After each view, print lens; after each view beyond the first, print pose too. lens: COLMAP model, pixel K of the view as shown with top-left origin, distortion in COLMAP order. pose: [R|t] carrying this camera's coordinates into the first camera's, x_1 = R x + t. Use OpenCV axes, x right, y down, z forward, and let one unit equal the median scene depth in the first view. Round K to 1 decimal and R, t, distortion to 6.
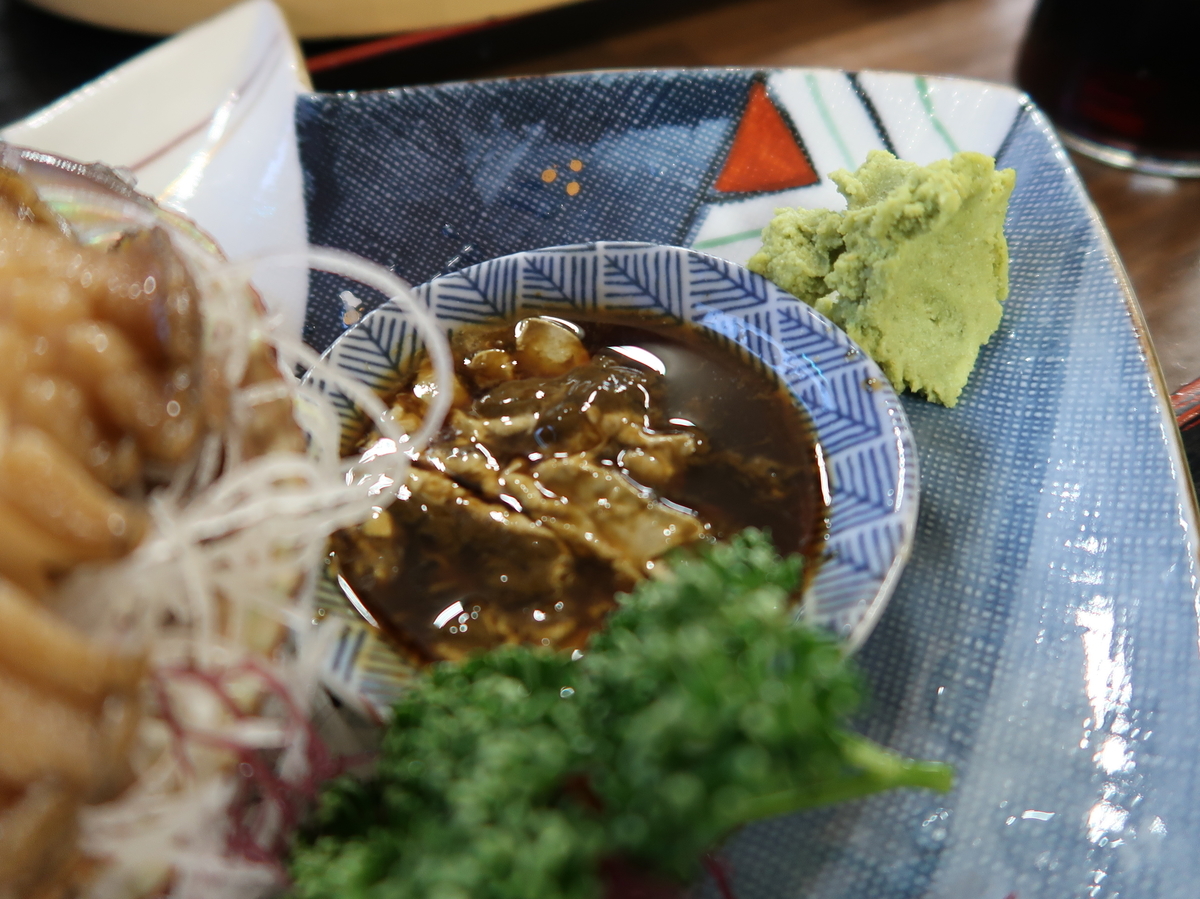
lens RADIAL K [[928.6, 0, 605.4], [0, 928.6, 454.8], [0, 0, 1]] dist [-0.004408, -0.008648]
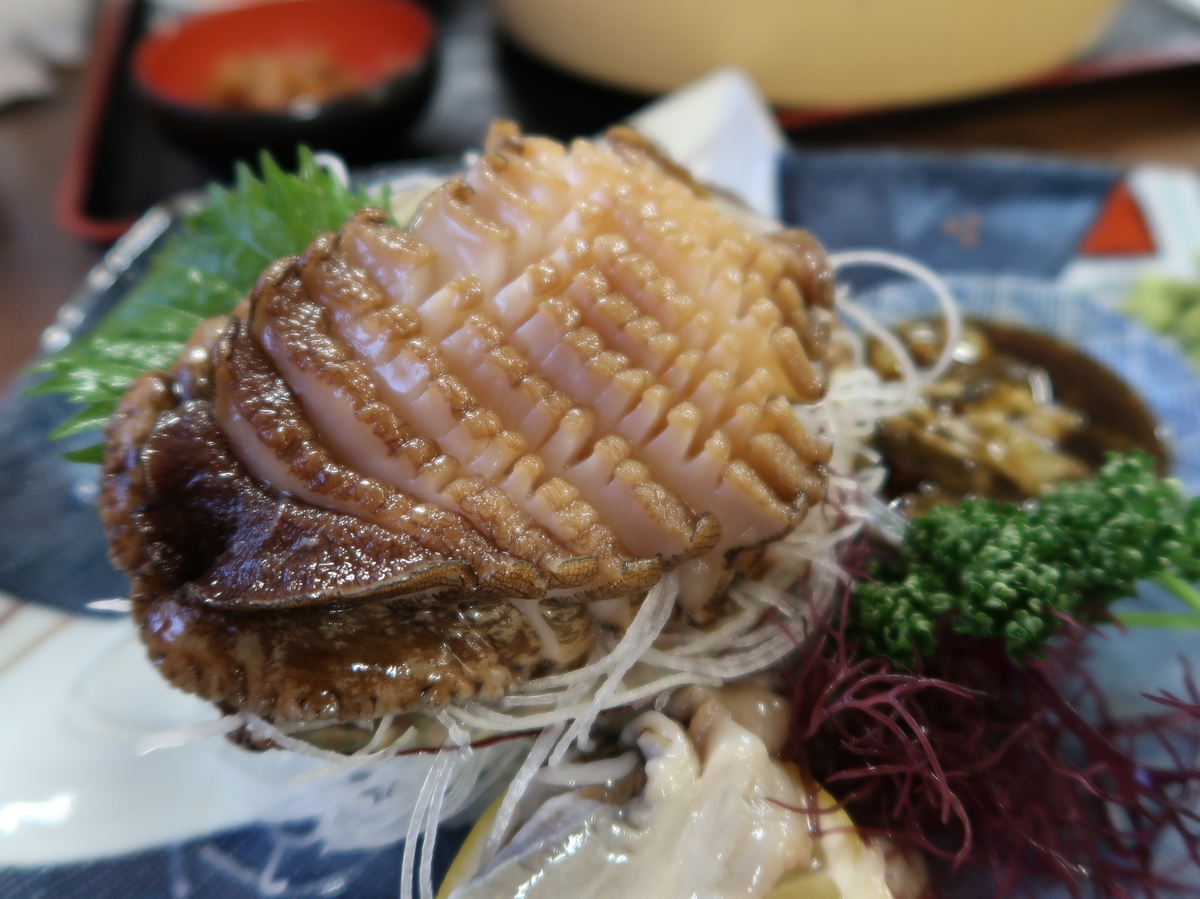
lens RADIAL K [[928.6, 0, 605.4], [0, 928.6, 454.8], [0, 0, 1]] dist [-0.004408, -0.008648]
pose [[0.969157, 0.170857, -0.177604, -0.293120], [-0.178302, 0.983613, -0.026718, 0.179597], [0.170128, 0.057561, 0.983739, -0.471863]]
